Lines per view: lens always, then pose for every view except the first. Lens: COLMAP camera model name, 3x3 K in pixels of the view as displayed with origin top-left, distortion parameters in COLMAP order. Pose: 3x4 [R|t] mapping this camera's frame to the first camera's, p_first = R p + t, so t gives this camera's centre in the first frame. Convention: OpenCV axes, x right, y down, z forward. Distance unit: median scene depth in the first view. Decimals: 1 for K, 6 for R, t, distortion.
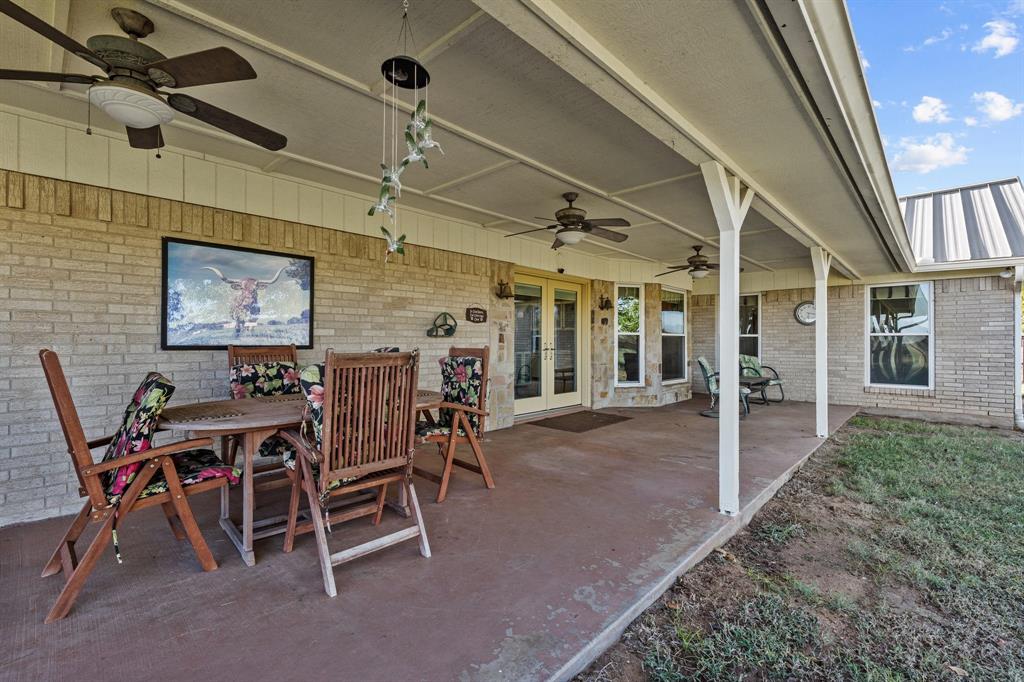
lens RADIAL K [[453.8, 0, 510.5], [0, 453.8, 344.3], [0, 0, 1]] dist [-0.004500, -0.000272]
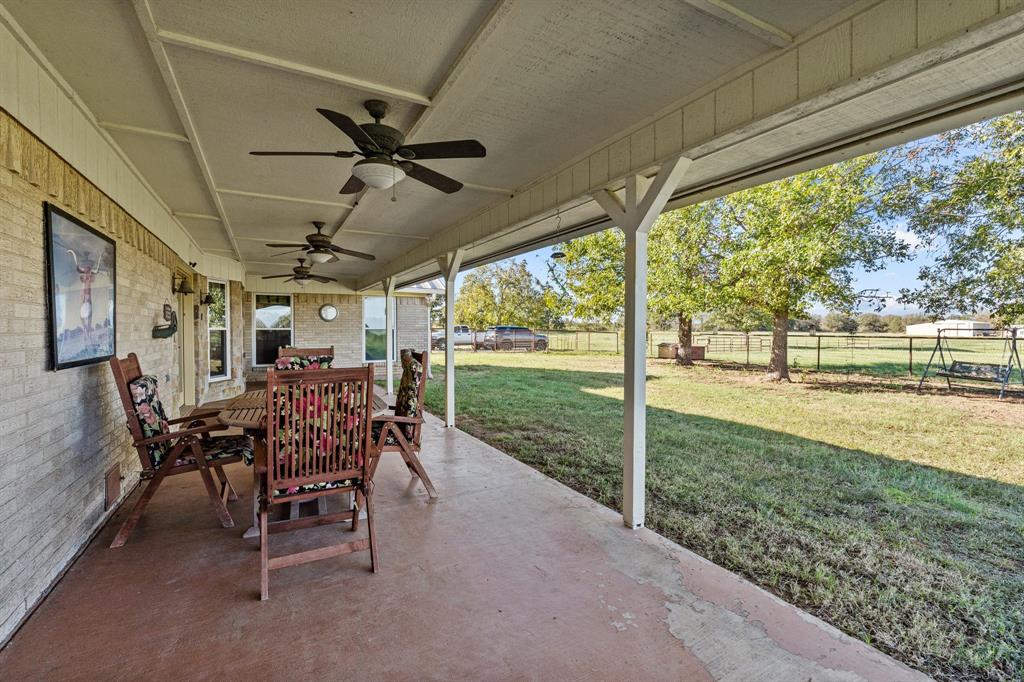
lens RADIAL K [[453.8, 0, 511.7], [0, 453.8, 334.0], [0, 0, 1]] dist [-0.004500, -0.000272]
pose [[0.312744, -0.013744, 0.949738, -0.558710], [0.007441, 0.999900, 0.012020, -0.020926], [-0.949808, 0.003308, 0.312815, 0.062246]]
